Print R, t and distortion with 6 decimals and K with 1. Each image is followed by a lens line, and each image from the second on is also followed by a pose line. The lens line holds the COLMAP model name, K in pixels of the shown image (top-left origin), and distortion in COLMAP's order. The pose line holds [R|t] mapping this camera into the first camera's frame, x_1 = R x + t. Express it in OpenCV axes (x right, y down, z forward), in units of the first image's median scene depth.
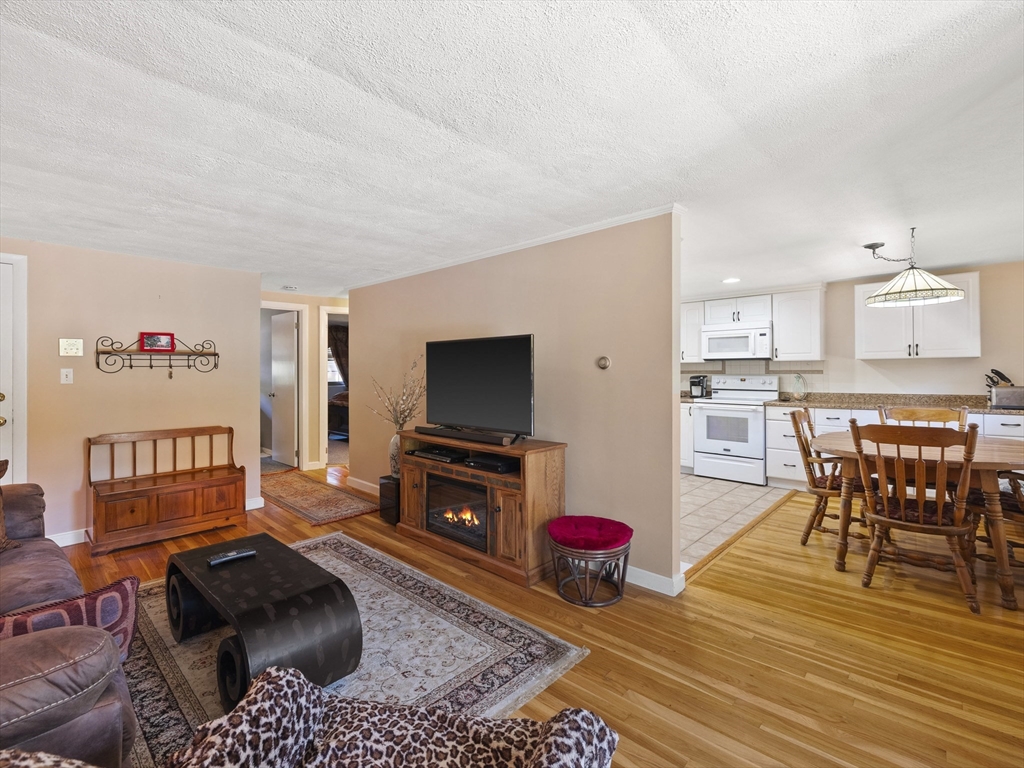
lens RADIAL K [[471.1, 0, 517.1], [0, 471.1, 367.0], [0, 0, 1]] dist [-0.002006, 0.000389]
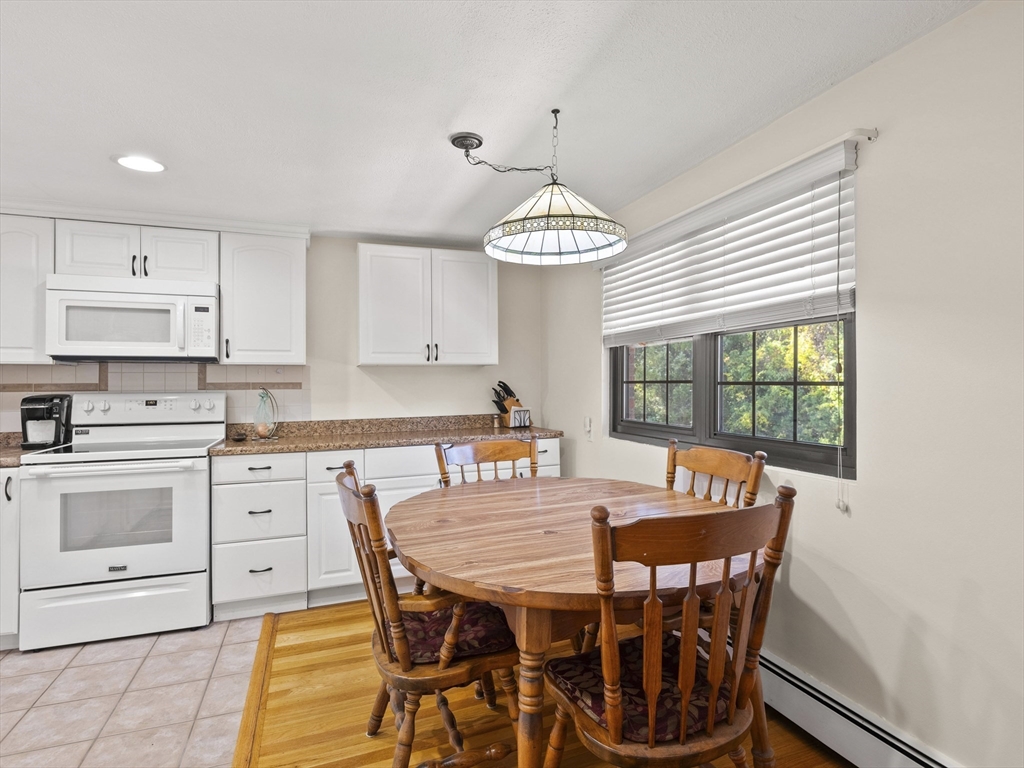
lens RADIAL K [[540.9, 0, 511.3], [0, 540.9, 374.9], [0, 0, 1]] dist [-0.001039, 0.000487]
pose [[0.452109, 0.016429, 0.891811, 0.168565], [-0.001525, 0.999843, -0.017646, 0.008936], [-0.891961, 0.006618, 0.452063, 0.462715]]
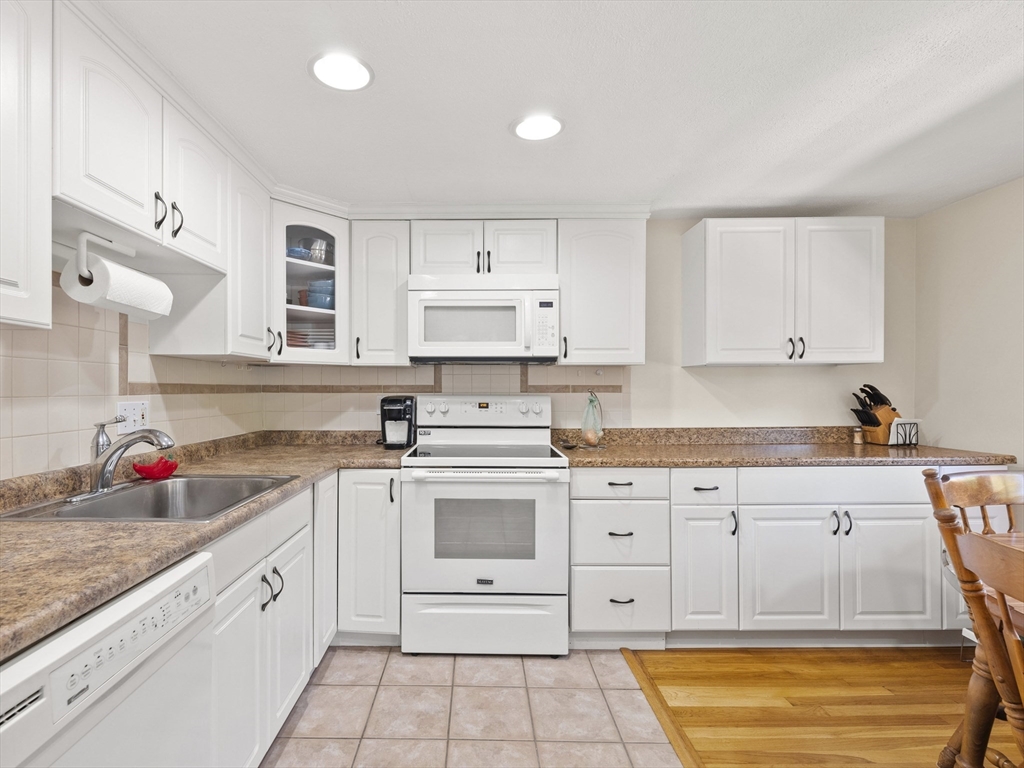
lens RADIAL K [[485.4, 0, 470.2], [0, 485.4, 393.1], [0, 0, 1]] dist [-0.002601, 0.000479]
pose [[0.741798, -0.001136, 0.670622, 0.160455], [-0.007986, 0.999913, 0.010528, 0.011264], [-0.670575, -0.013165, 0.741725, 0.708741]]
